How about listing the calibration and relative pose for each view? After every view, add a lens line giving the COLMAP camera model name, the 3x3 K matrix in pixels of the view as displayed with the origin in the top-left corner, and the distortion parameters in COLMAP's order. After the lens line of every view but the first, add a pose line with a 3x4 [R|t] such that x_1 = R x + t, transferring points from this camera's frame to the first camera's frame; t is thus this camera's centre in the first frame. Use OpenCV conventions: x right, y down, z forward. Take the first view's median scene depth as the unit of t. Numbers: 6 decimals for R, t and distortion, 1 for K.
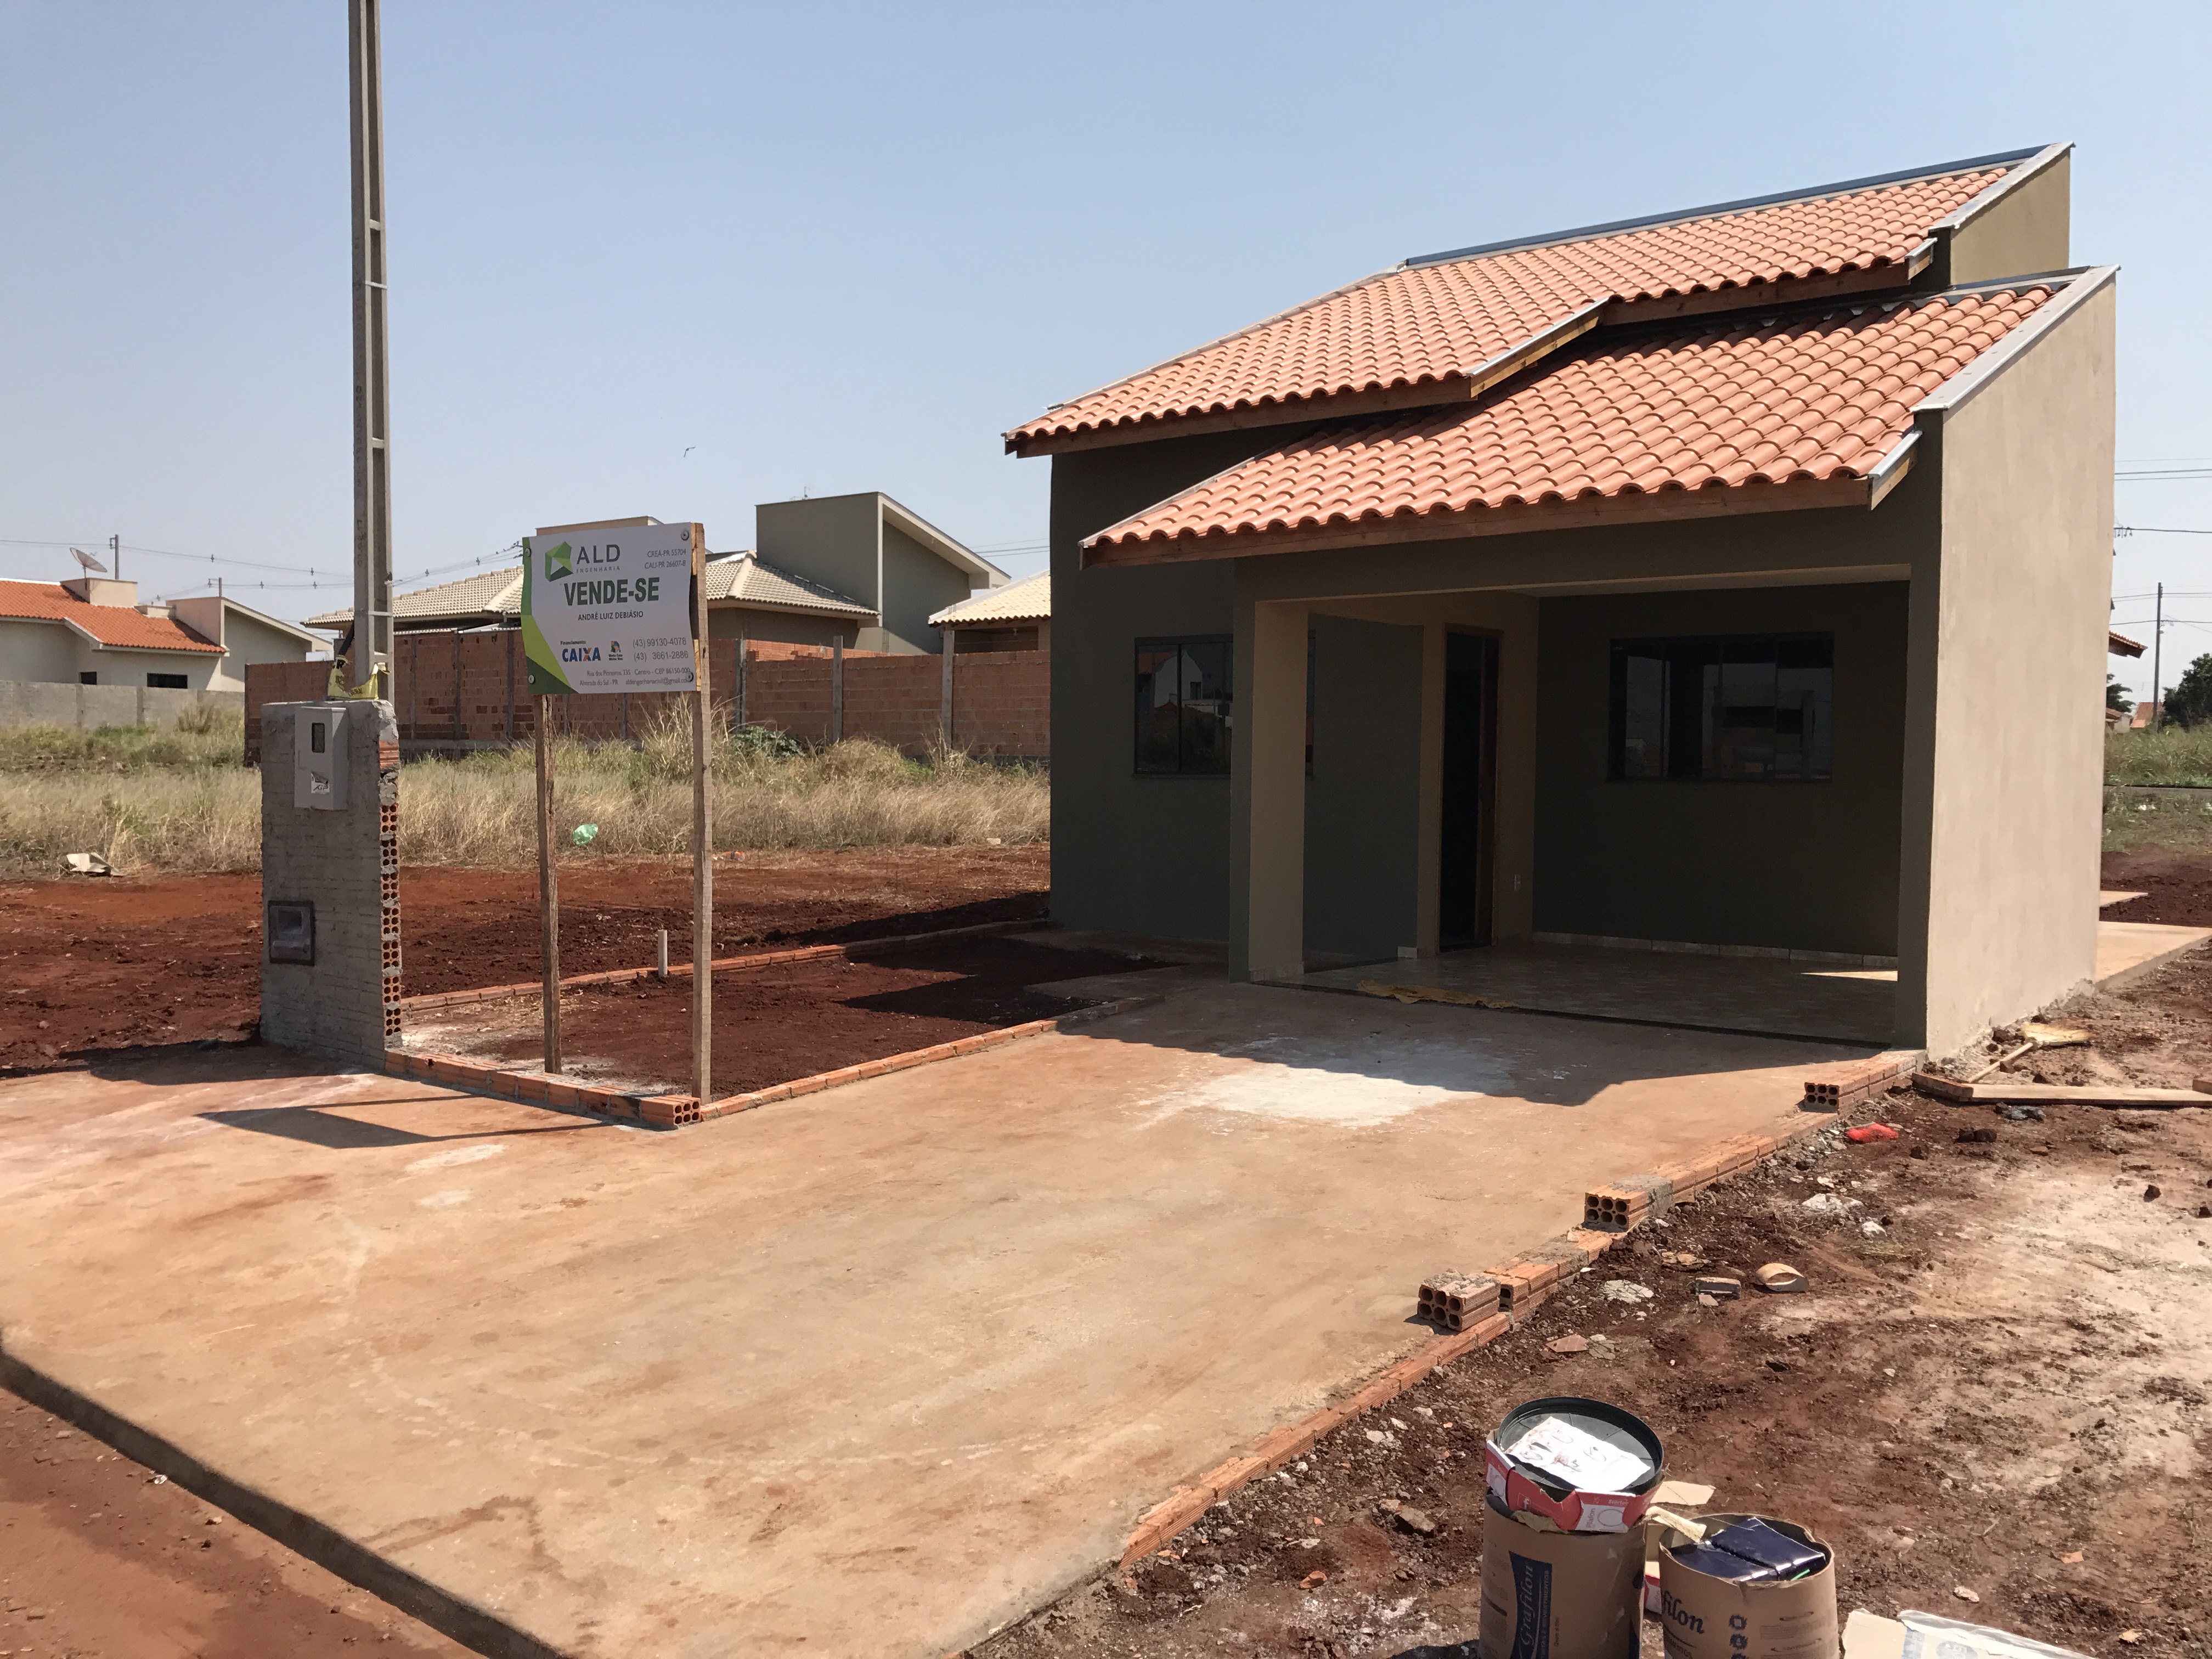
lens RADIAL K [[1822.6, 0, 1107.6], [0, 1822.6, 835.2], [0, 0, 1]] dist [0.005875, 0.012448]
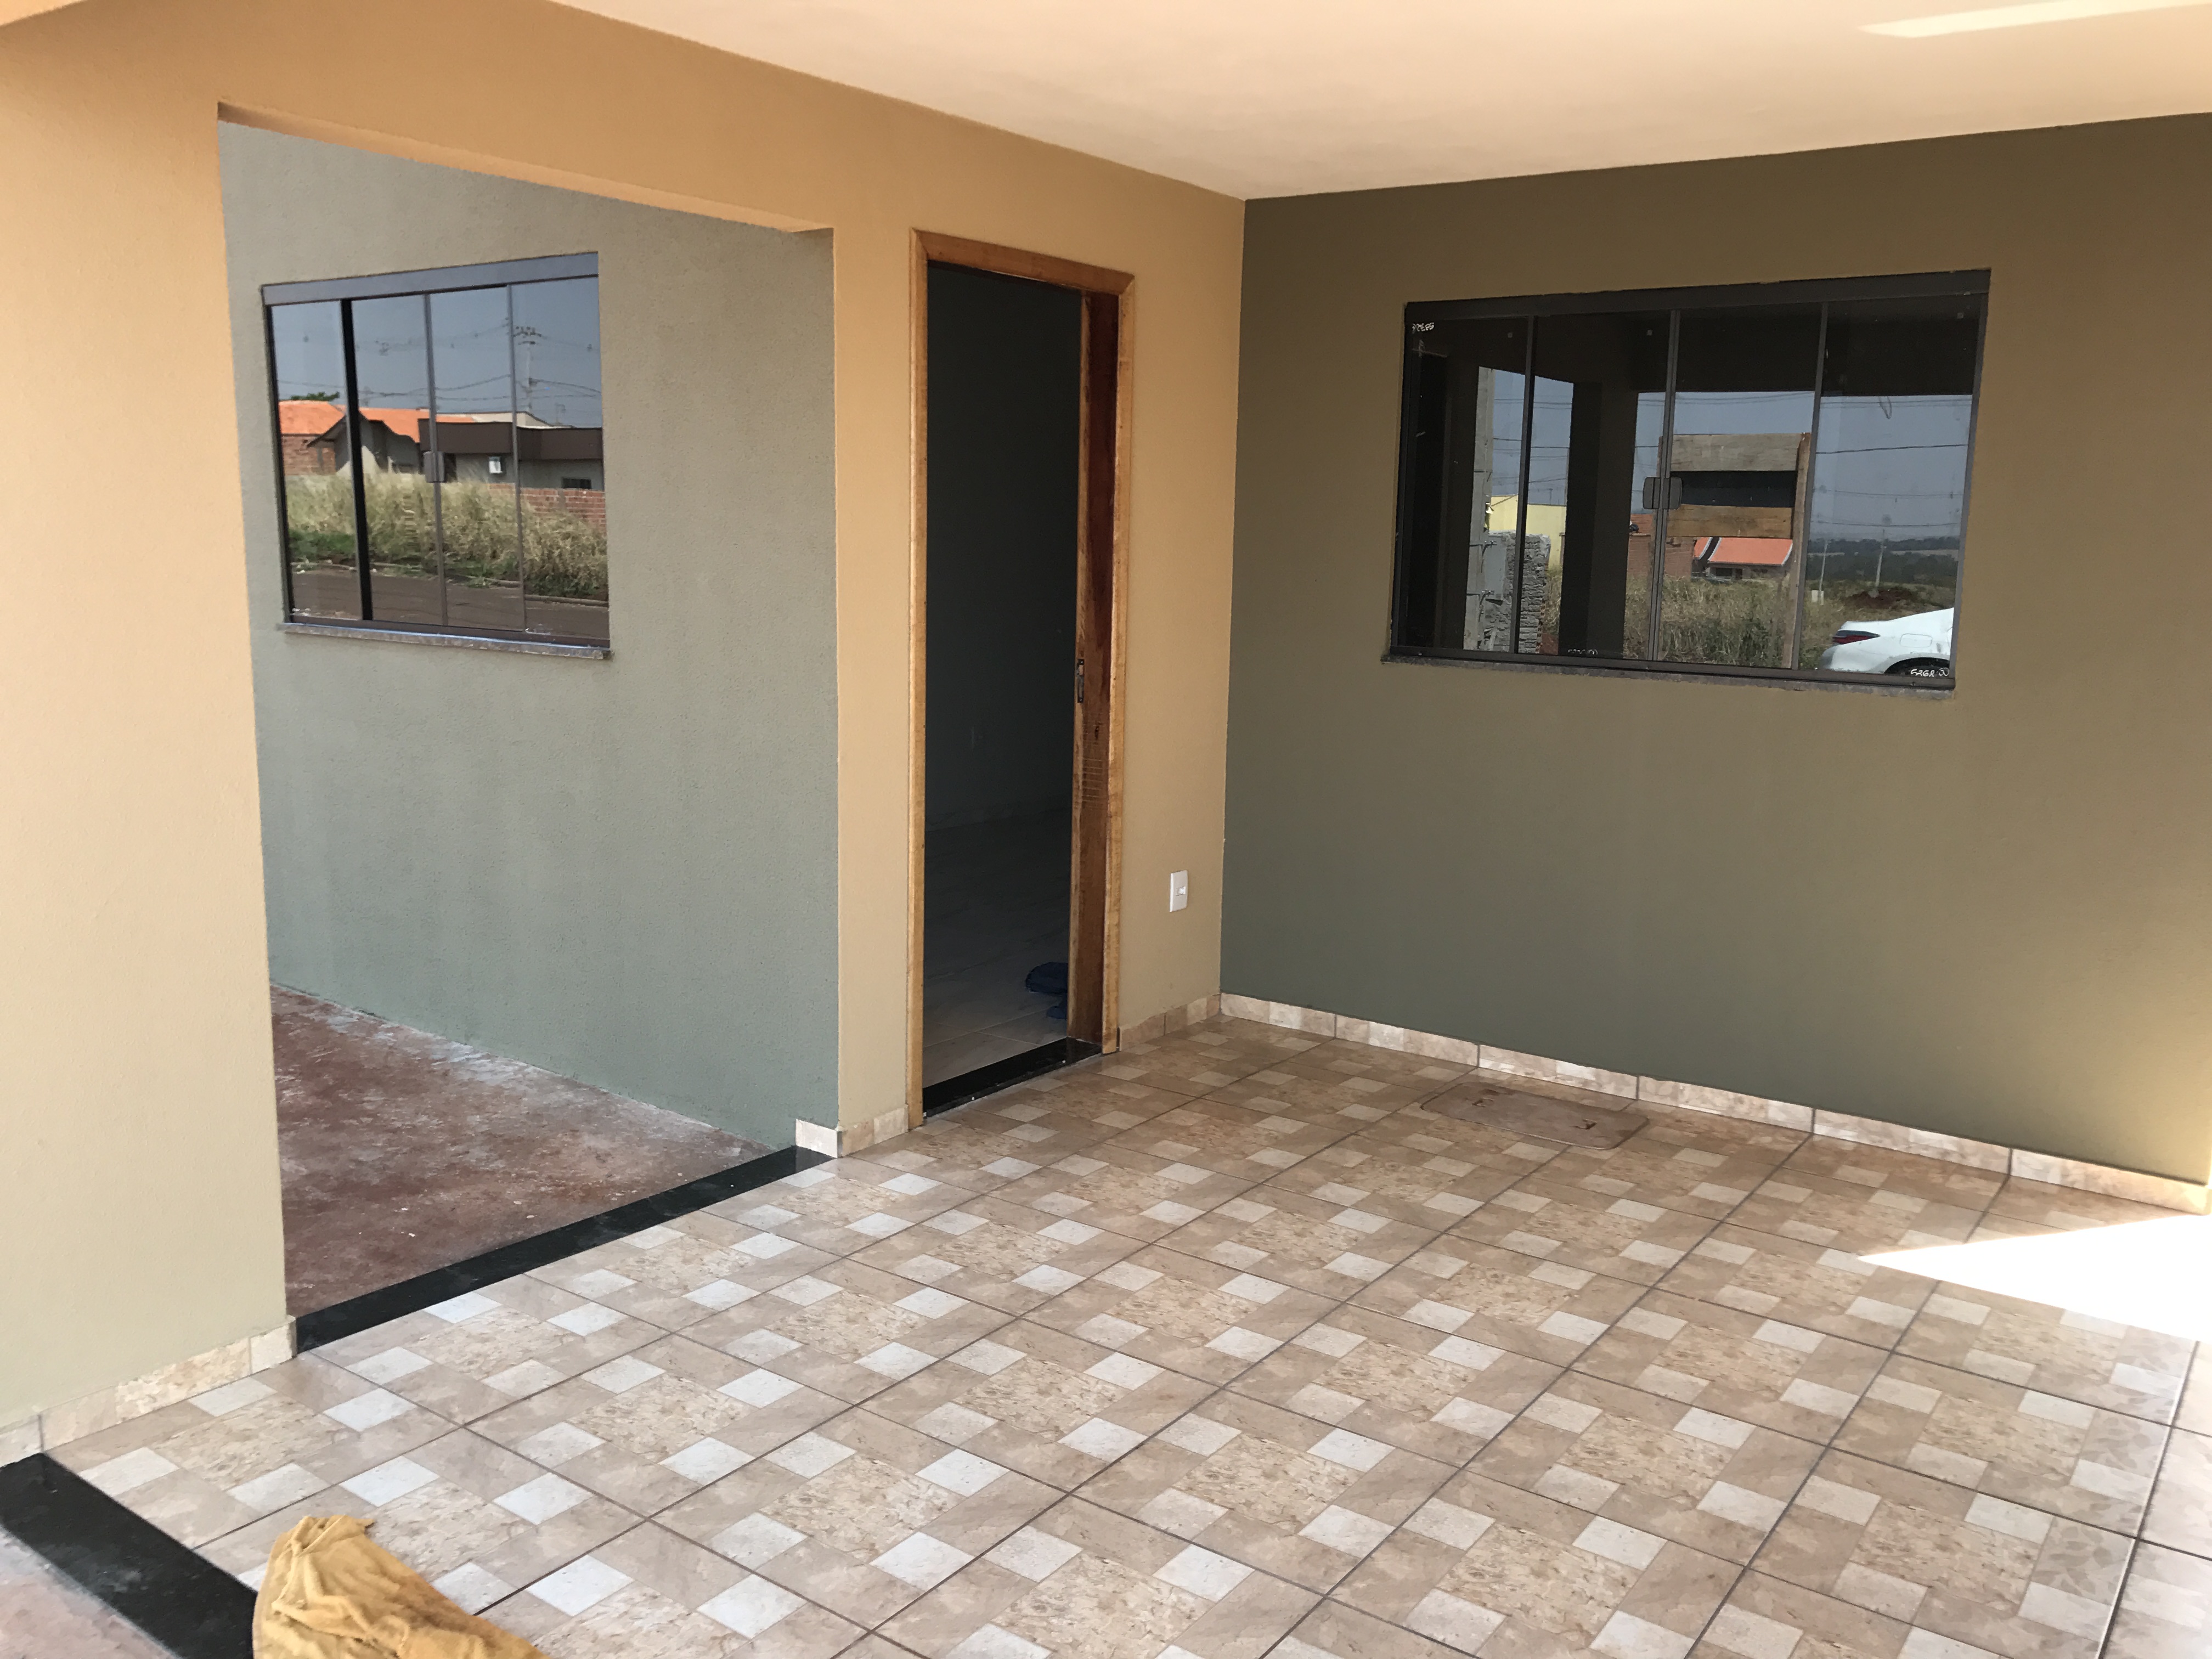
lens RADIAL K [[1822.6, 0, 1085.0], [0, 1822.6, 832.7], [0, 0, 1]] dist [0.005875, 0.012448]
pose [[0.999537, 0.009655, 0.028864, 0.330102], [-0.013428, 0.990952, 0.133545, -0.077133], [-0.027313, -0.133871, 0.990622, 1.003929]]
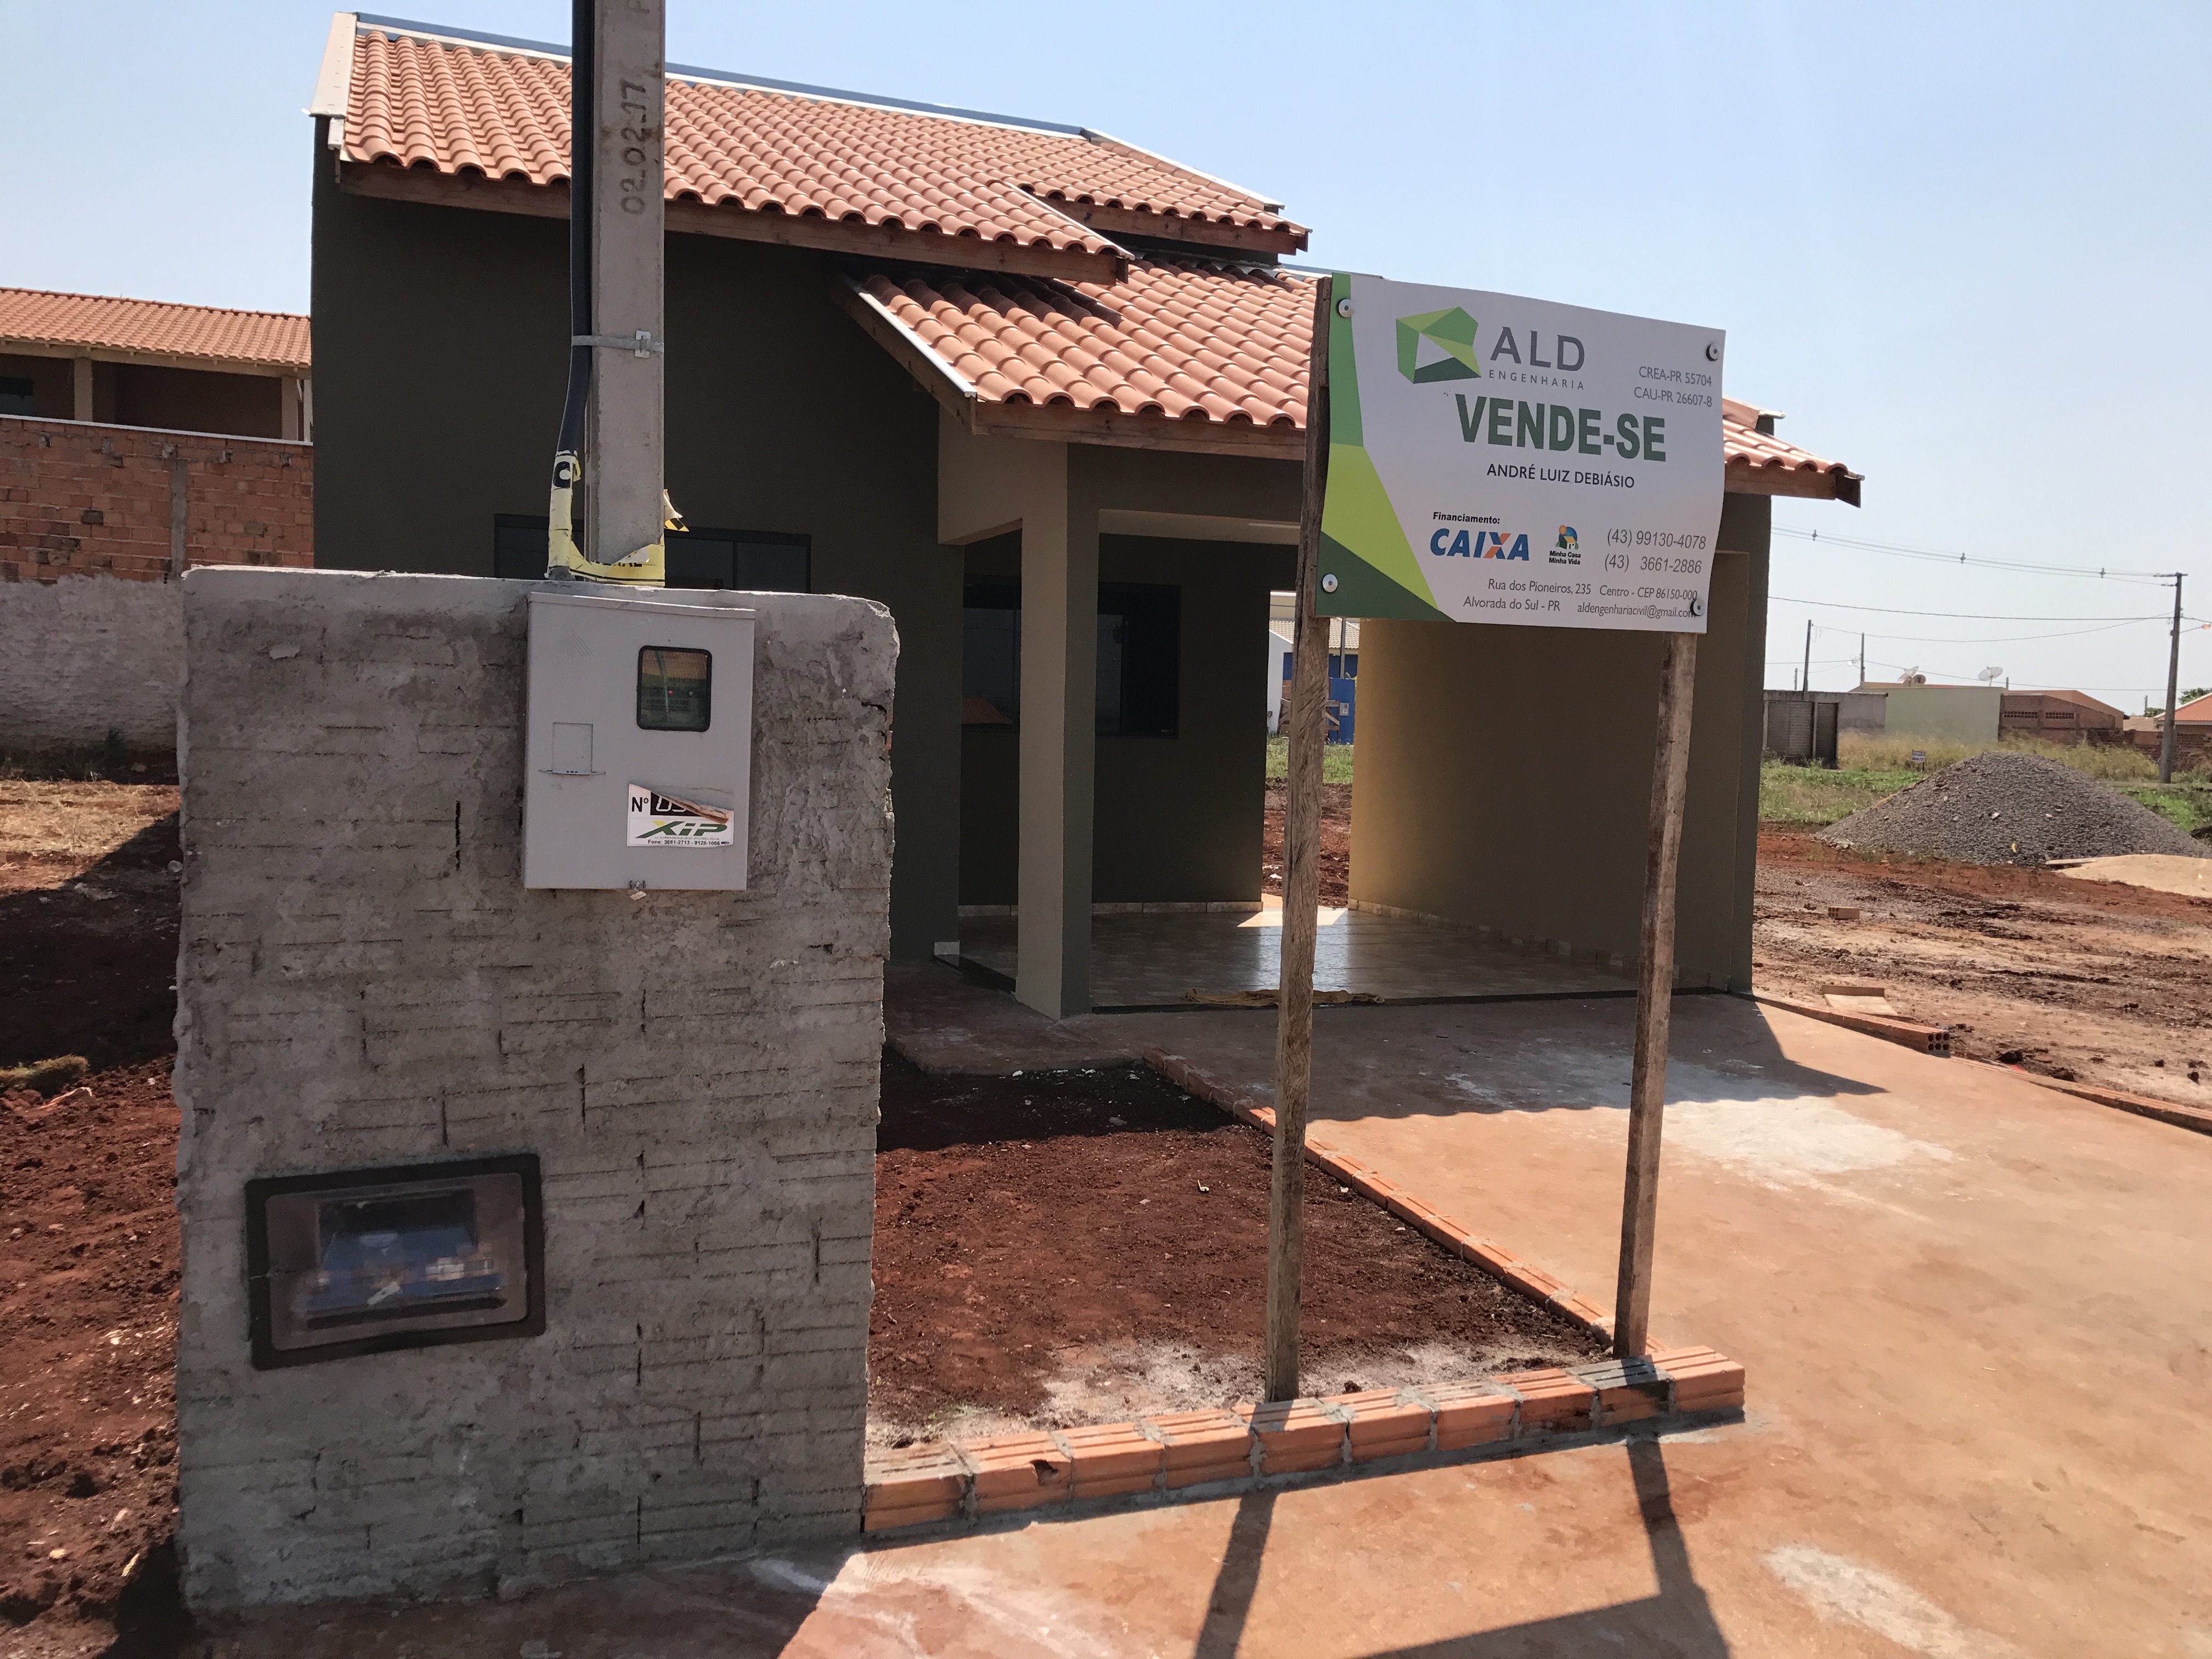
lens RADIAL K [[1822.6, 0, 1092.2], [0, 1822.6, 823.6], [0, 0, 1]] dist [0.005875, 0.012448]
pose [[0.518201, -0.049463, 0.853827, -0.768614], [0.013248, 0.998671, 0.049813, -0.048750], [-0.855156, -0.014501, 0.518167, 0.827736]]
